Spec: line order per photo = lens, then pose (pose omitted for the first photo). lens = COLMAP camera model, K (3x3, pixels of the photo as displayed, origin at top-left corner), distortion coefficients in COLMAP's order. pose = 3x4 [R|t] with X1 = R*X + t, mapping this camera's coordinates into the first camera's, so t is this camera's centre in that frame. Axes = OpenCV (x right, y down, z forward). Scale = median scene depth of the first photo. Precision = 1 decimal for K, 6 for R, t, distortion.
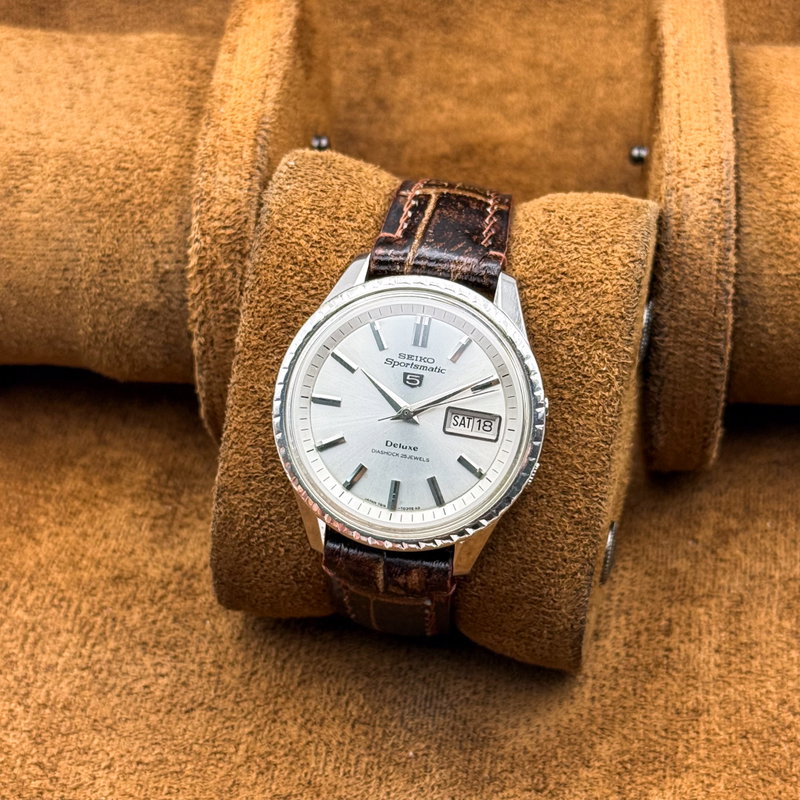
lens RADIAL K [[2001.6, 0, 394.0], [0, 2001.6, 402.1], [0, 0, 1]] dist [0.176575, 0.000000]
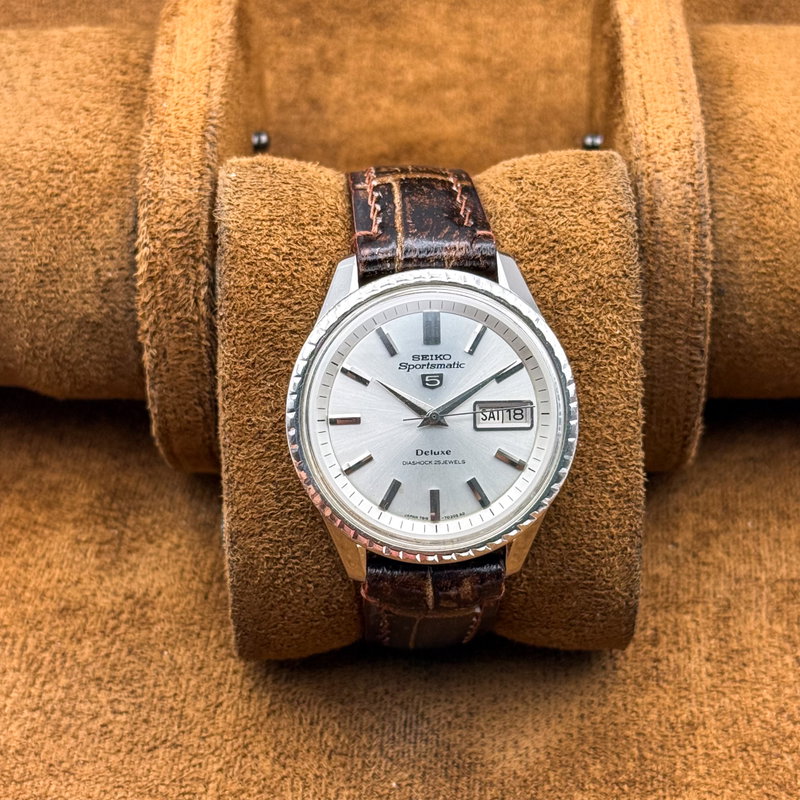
lens RADIAL K [[2001.6, 0, 388.3], [0, 2001.6, 414.2], [0, 0, 1]] dist [0.176575, 0.000000]
pose [[0.968618, -0.187064, 0.163663, -0.162935], [0.183931, 0.982343, 0.034228, -0.030814], [-0.167176, -0.003051, 0.985922, 0.078653]]
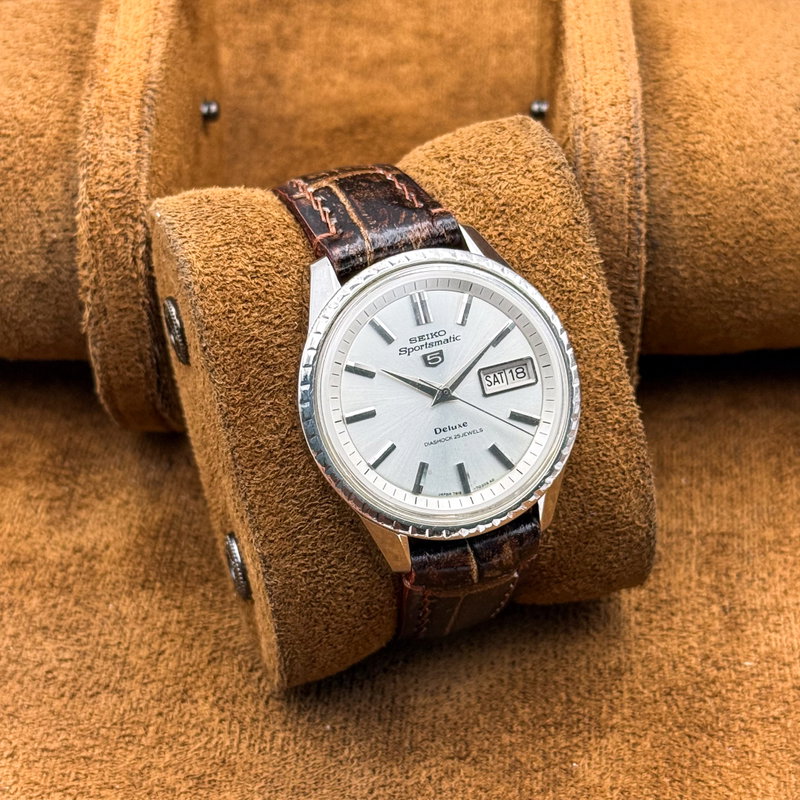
lens RADIAL K [[2001.6, 0, 396.1], [0, 2001.6, 392.9], [0, 0, 1]] dist [0.176575, 0.000000]
pose [[0.857321, -0.388386, 0.337872, -0.325048], [0.399585, 0.915871, 0.038888, -0.039391], [-0.324551, 0.101669, 0.940388, 0.113654]]
